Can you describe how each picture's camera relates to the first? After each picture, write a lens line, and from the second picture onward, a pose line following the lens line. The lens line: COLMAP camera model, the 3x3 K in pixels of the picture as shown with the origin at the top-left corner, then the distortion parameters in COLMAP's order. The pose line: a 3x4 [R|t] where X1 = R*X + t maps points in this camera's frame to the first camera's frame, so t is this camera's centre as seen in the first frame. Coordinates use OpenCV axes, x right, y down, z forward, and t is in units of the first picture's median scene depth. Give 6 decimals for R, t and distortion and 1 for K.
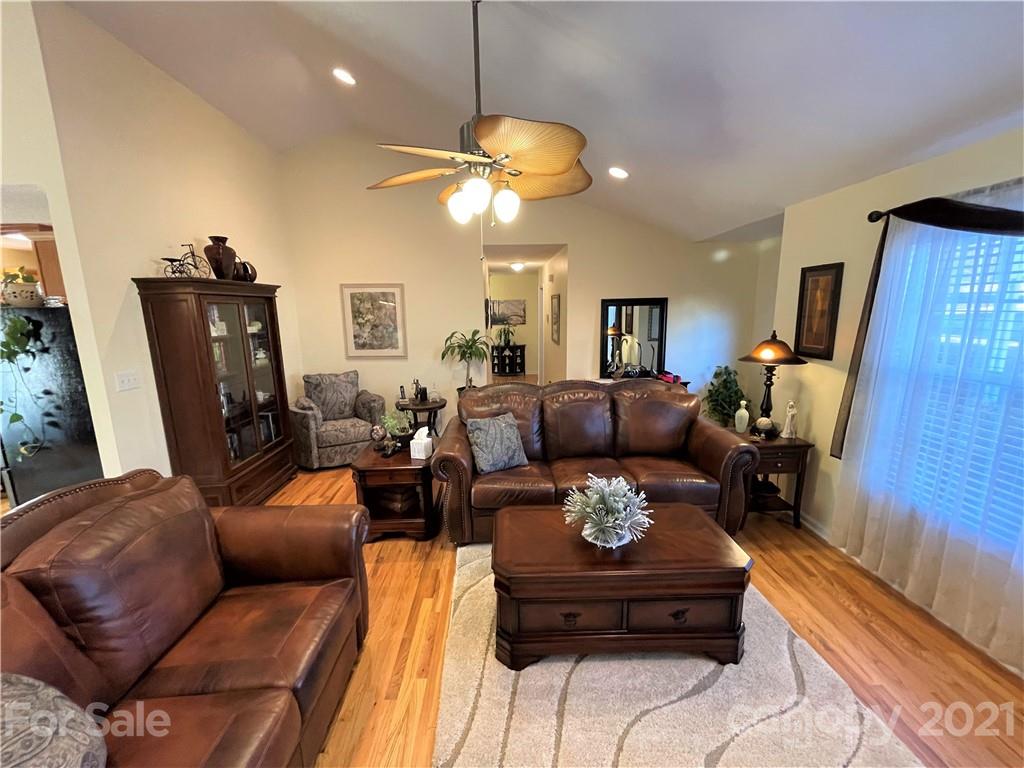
lens RADIAL K [[411.0, 0, 508.0], [0, 411.0, 388.4], [0, 0, 1]] dist [-0.002170, -0.000798]
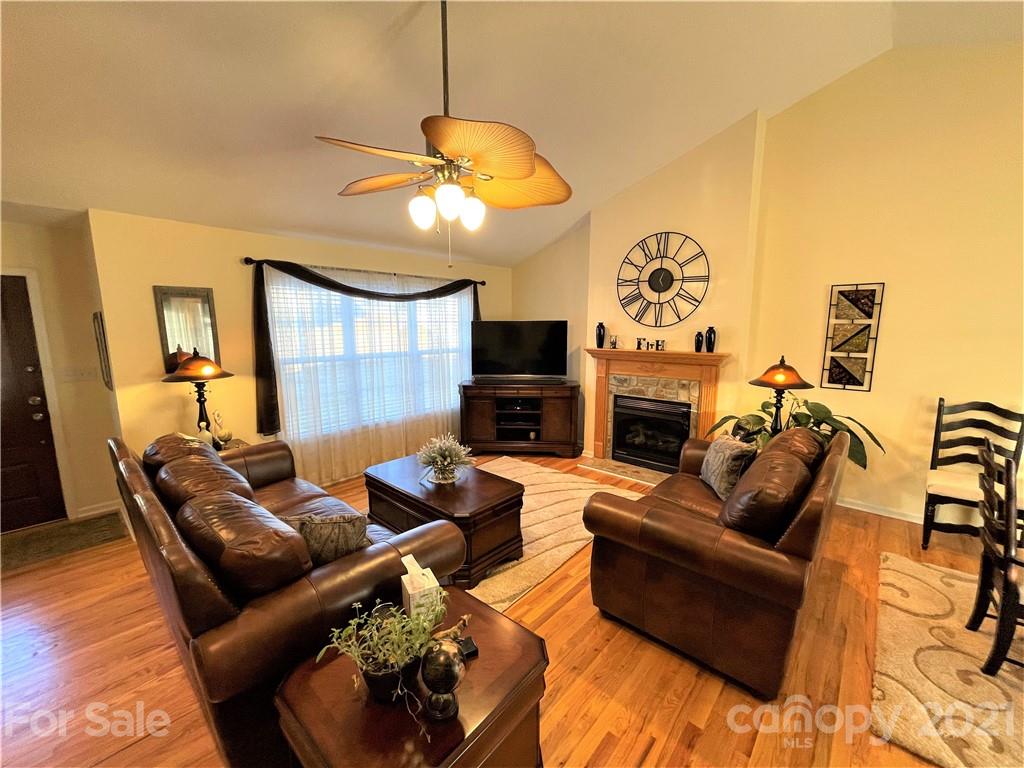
lens RADIAL K [[411.0, 0, 513.3], [0, 411.0, 388.4], [0, 0, 1]] dist [-0.002170, -0.000798]
pose [[-0.728373, -0.101174, 0.677670, -0.599194], [0.137542, 0.947317, 0.289264, -0.226786], [-0.671234, 0.303900, -0.676084, 1.166153]]
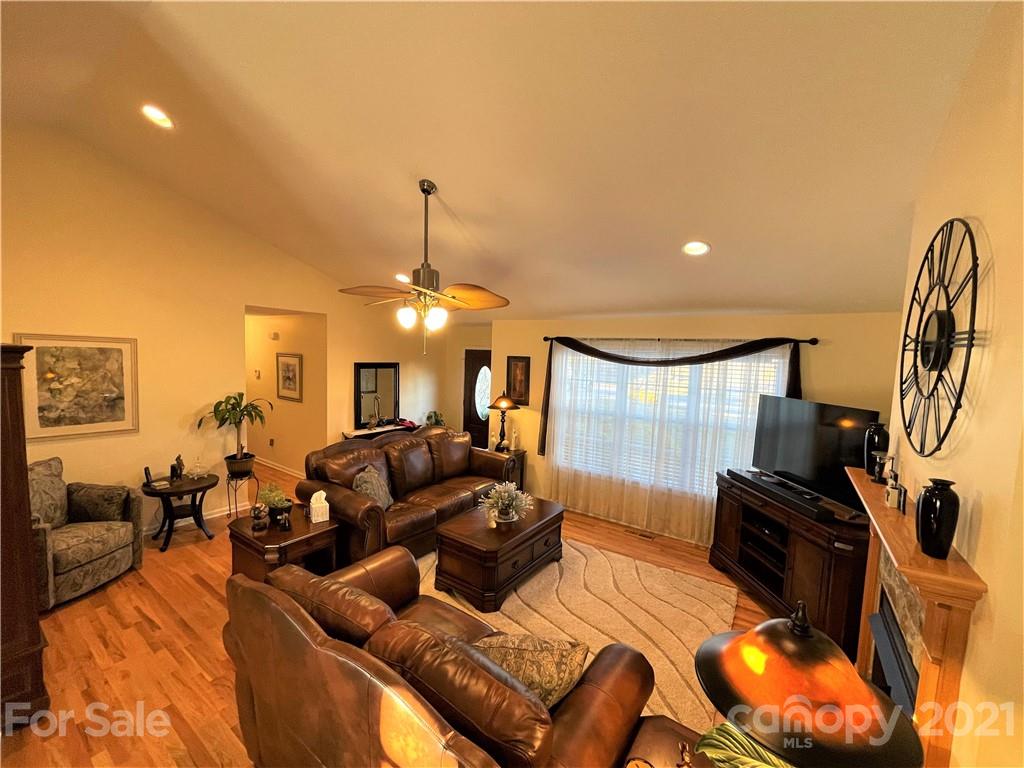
lens RADIAL K [[411.0, 0, 510.6], [0, 411.0, 385.5], [0, 0, 1]] dist [-0.002170, -0.000798]
pose [[0.587965, -0.024101, 0.808527, -0.757354], [0.110573, 0.992568, -0.050821, -0.069591], [-0.801293, 0.119282, 0.586260, -0.065437]]
